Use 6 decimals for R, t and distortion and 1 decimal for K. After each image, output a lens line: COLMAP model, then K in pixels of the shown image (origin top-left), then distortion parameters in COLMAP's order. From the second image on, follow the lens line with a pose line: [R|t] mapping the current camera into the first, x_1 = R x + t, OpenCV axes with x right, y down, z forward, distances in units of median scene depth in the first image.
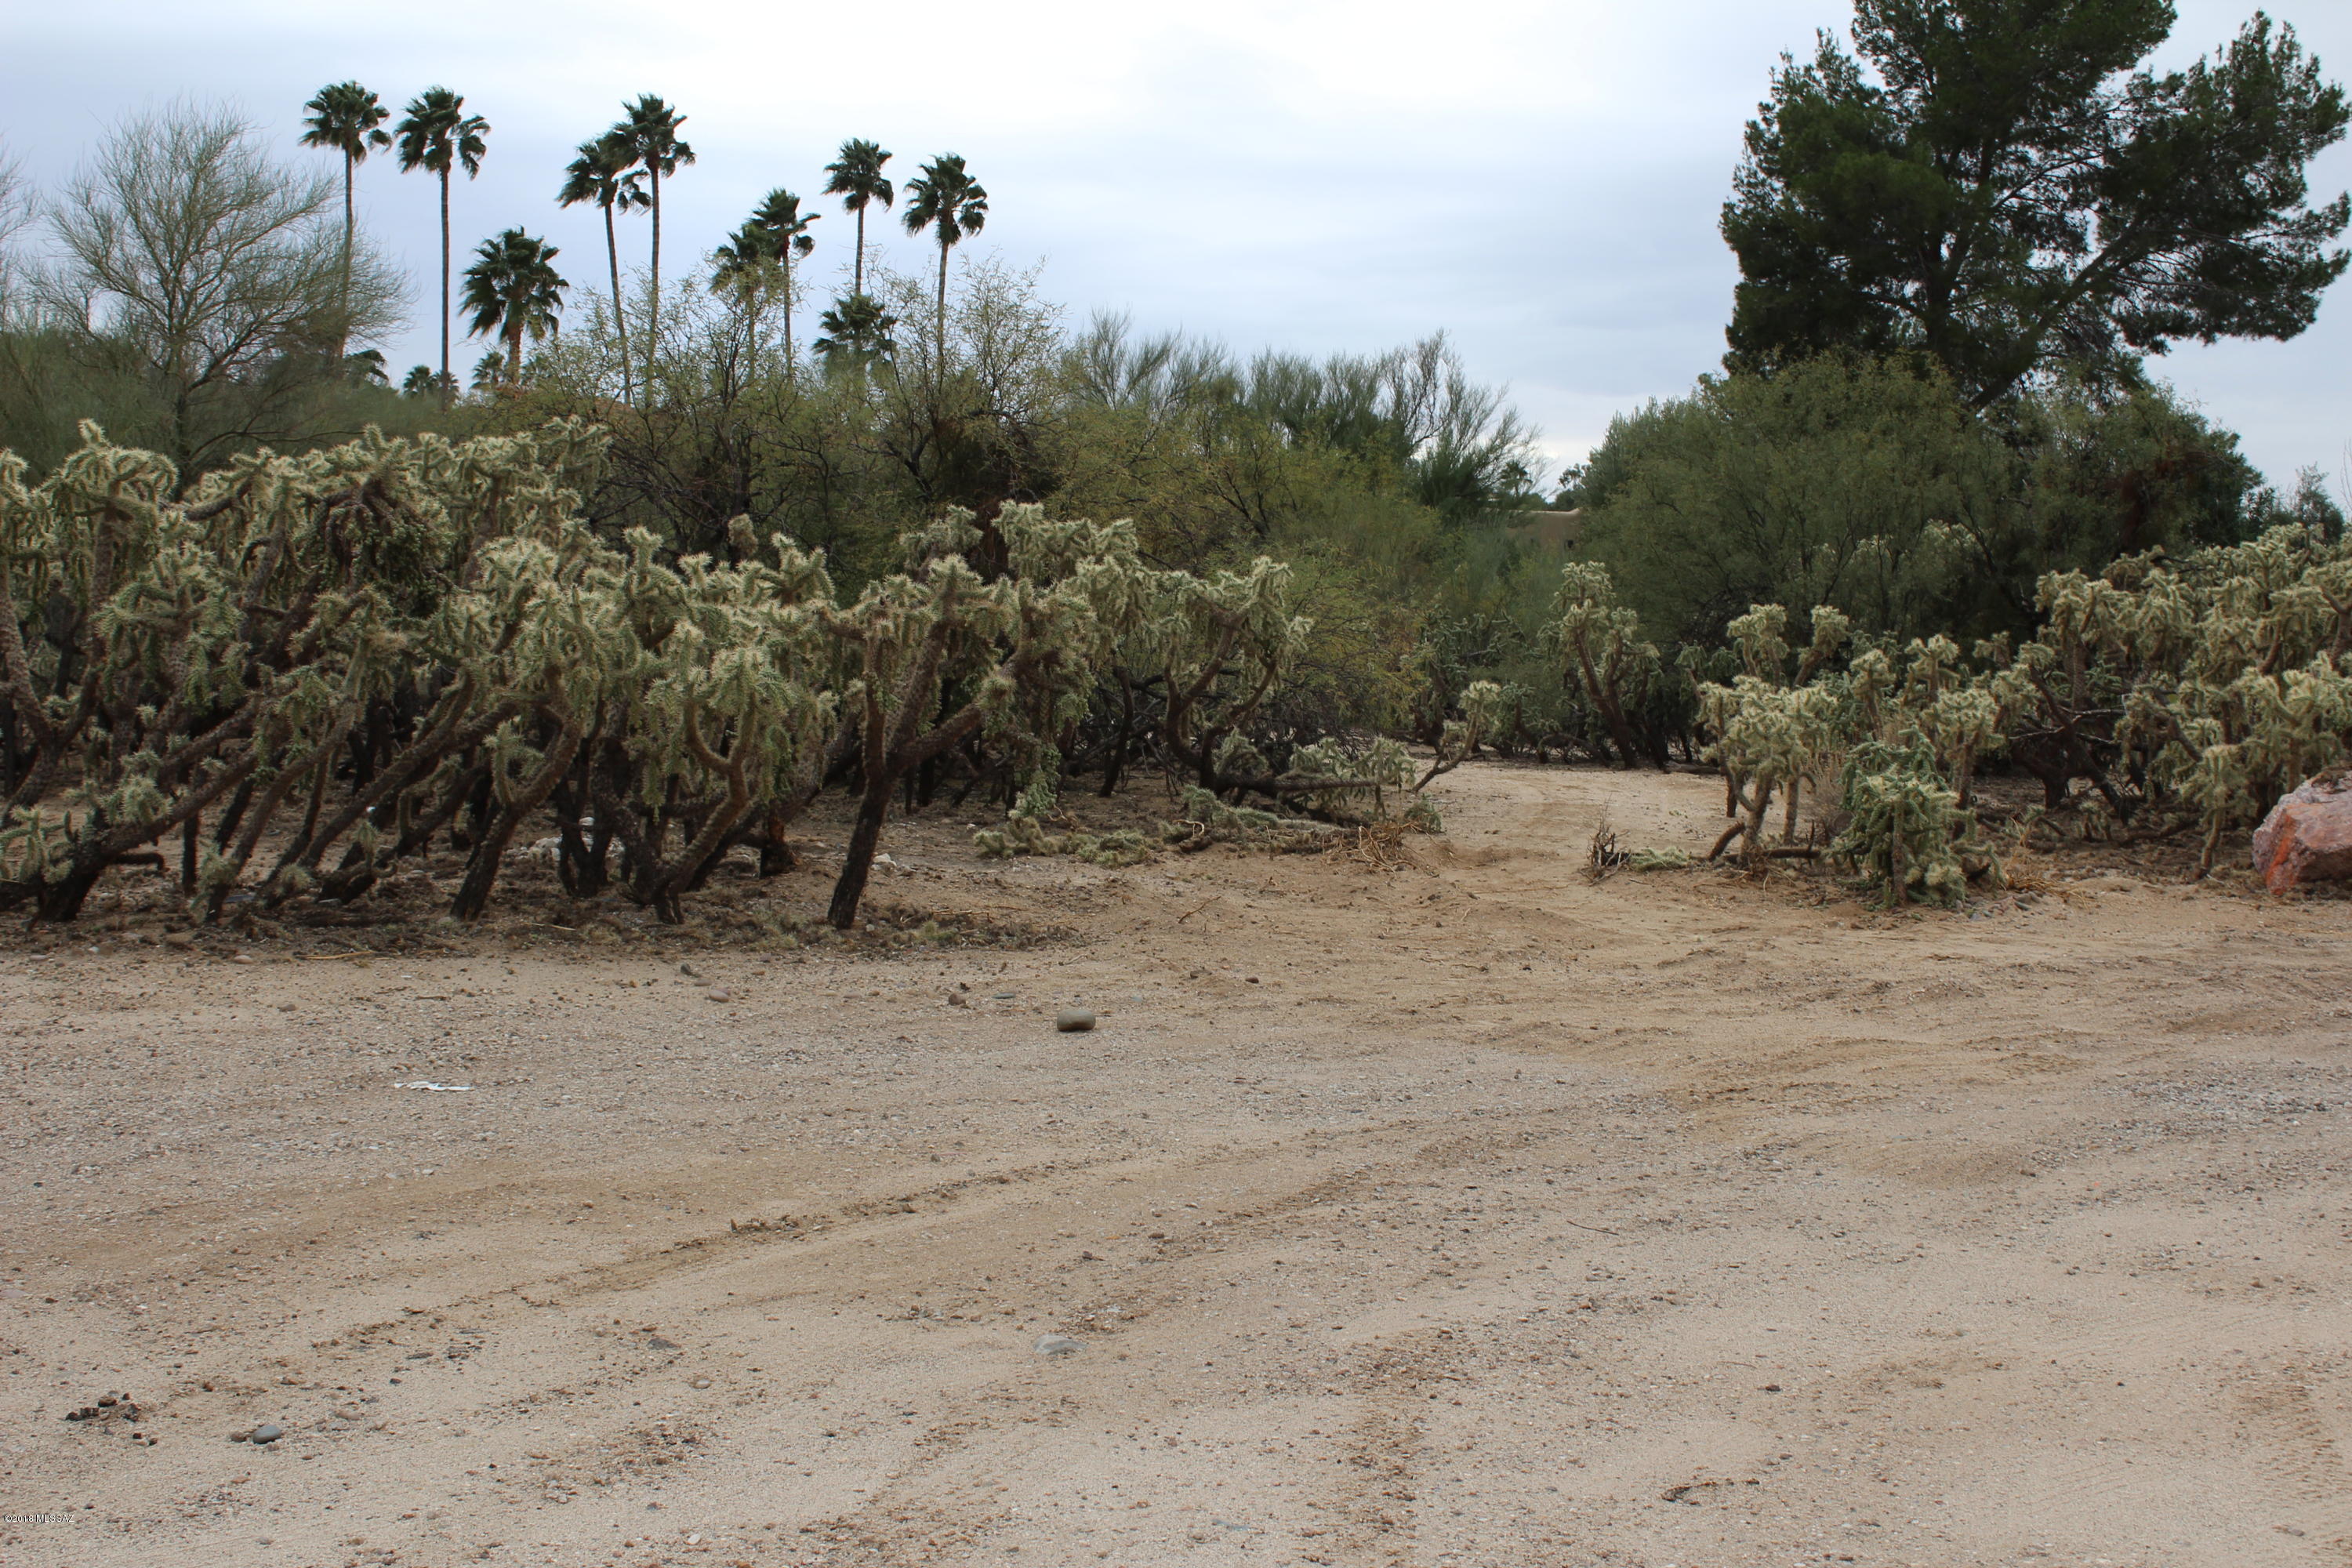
lens RADIAL K [[2903.0, 0, 1163.4], [0, 2903.0, 776.8], [0, 0, 1]] dist [-0.091375, 0.157545]
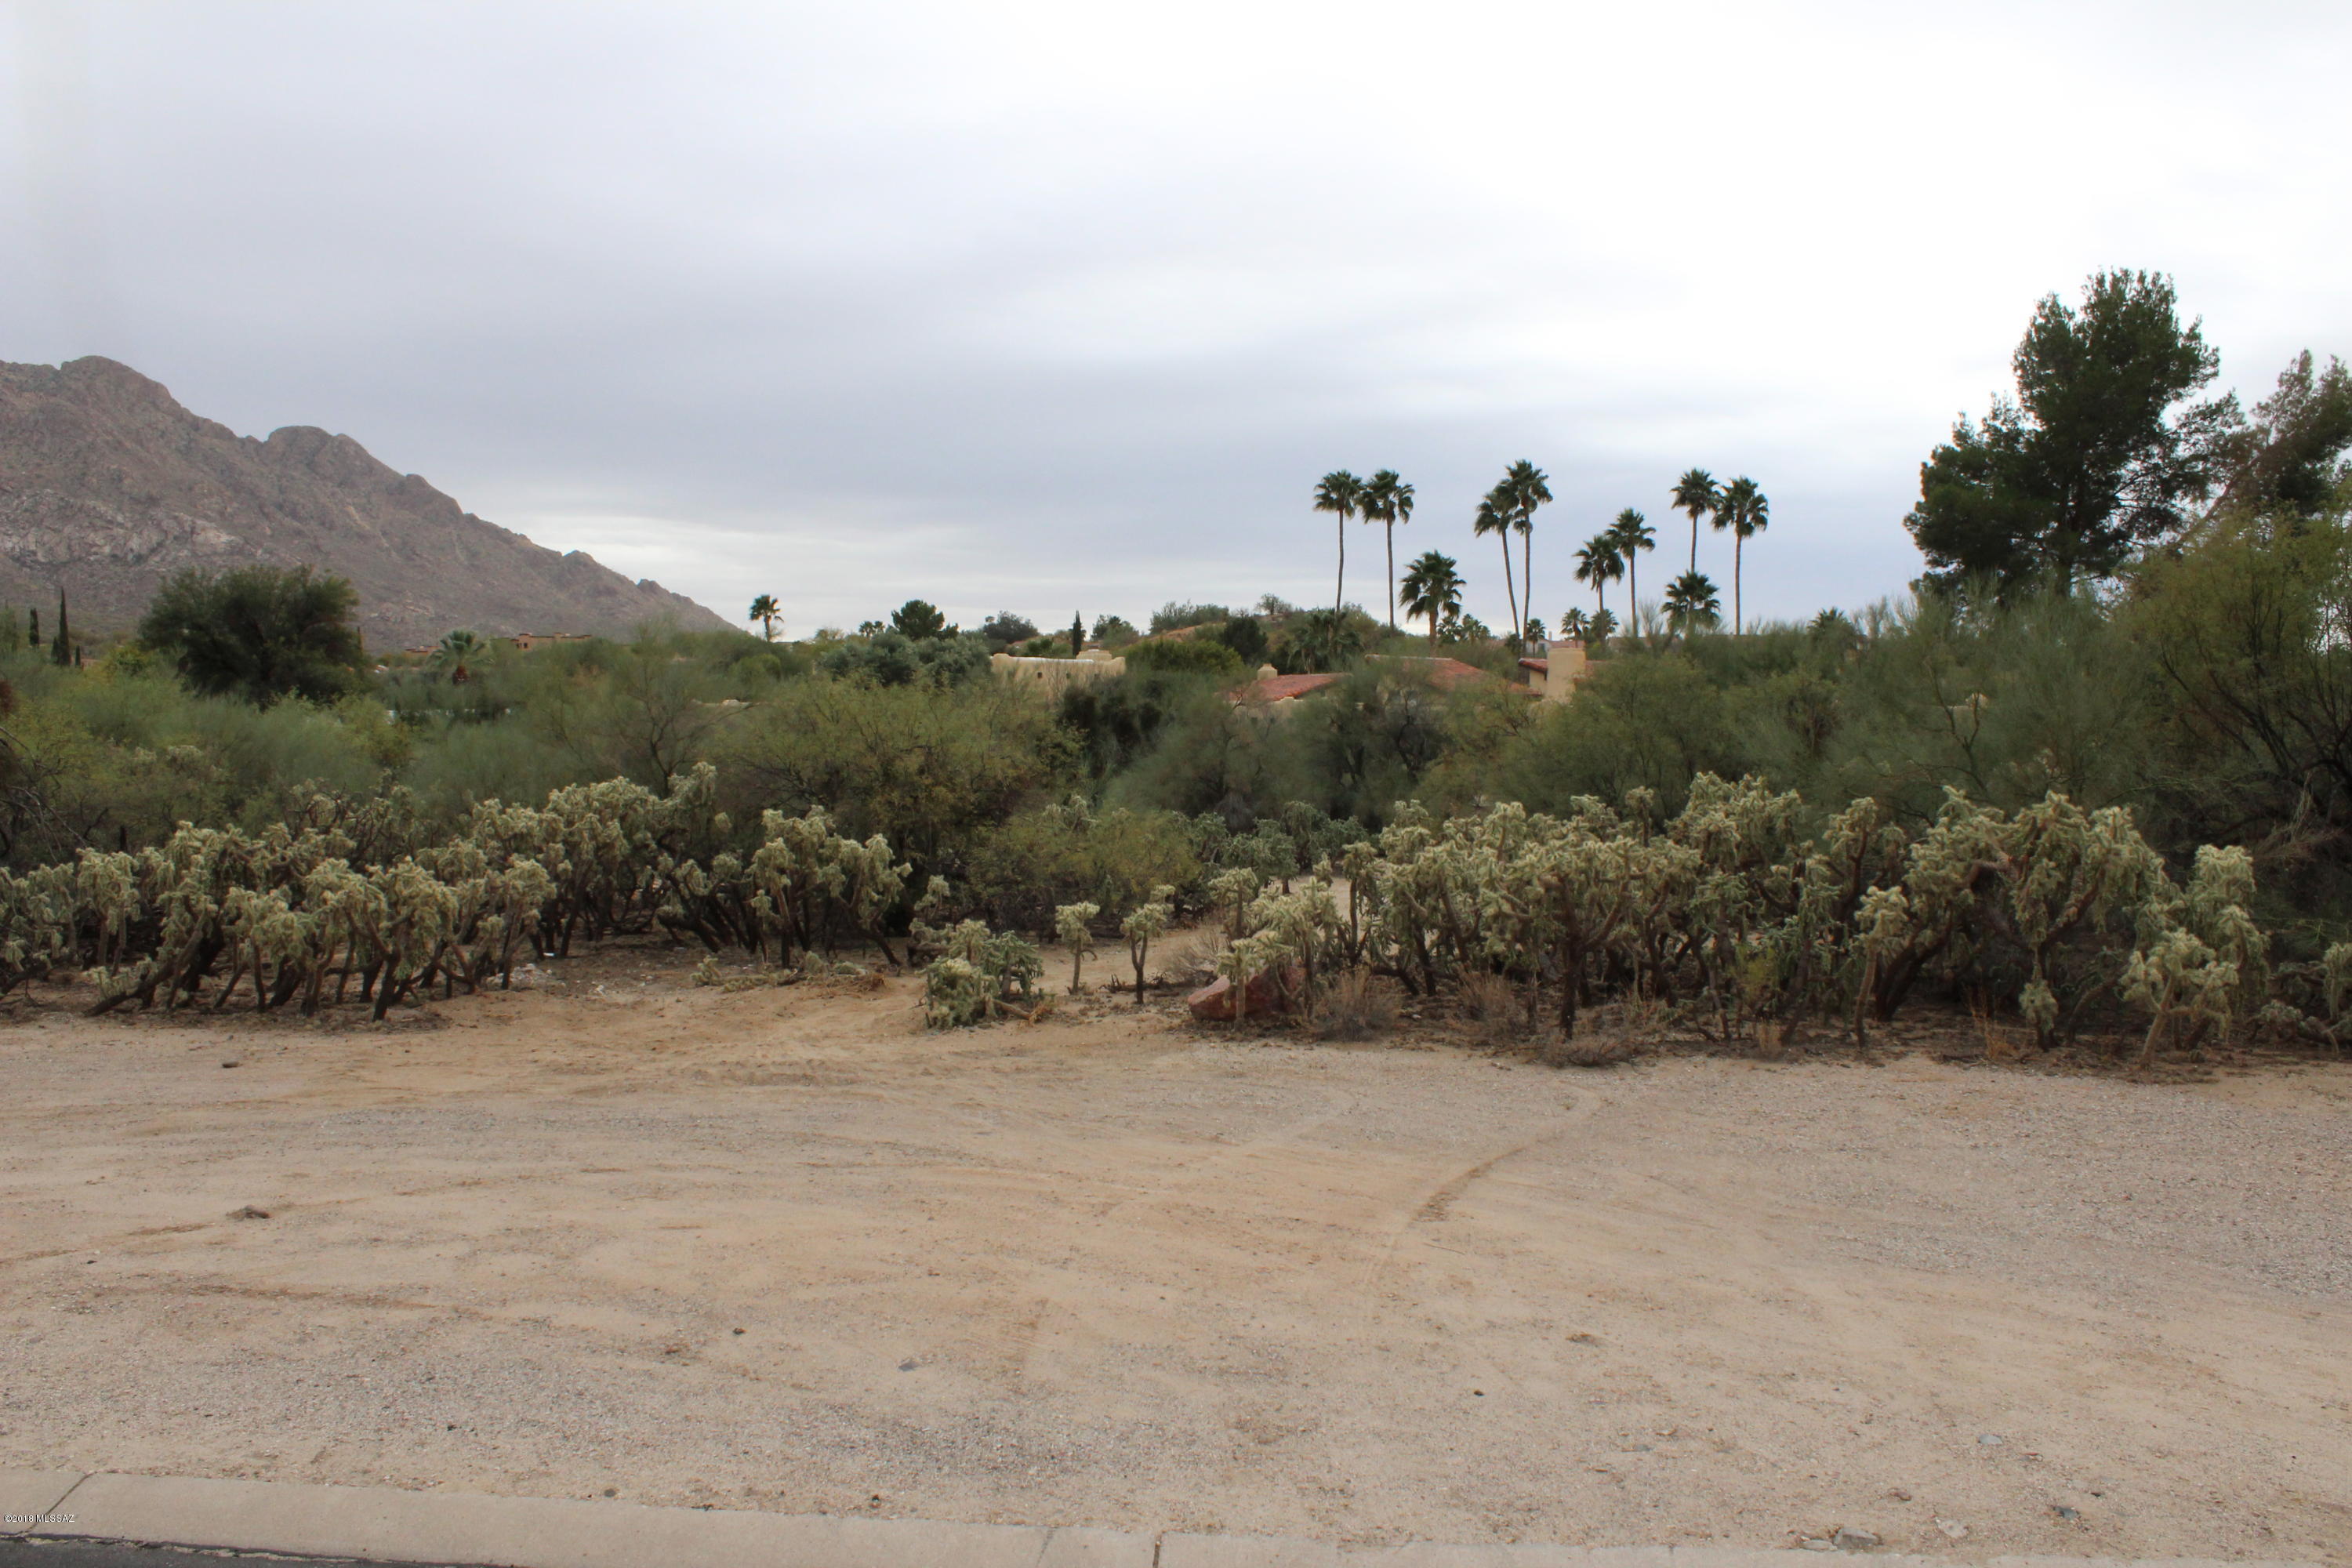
lens RADIAL K [[1945.2, 0, 1182.1], [0, 1945.2, 804.2], [0, 0, 1]] dist [-0.169940, 0.150260]
pose [[0.878722, -0.016883, -0.477035, 0.579506], [-0.000462, 0.999344, -0.036220, -0.033304], [0.477334, 0.032048, 0.878137, -0.043875]]
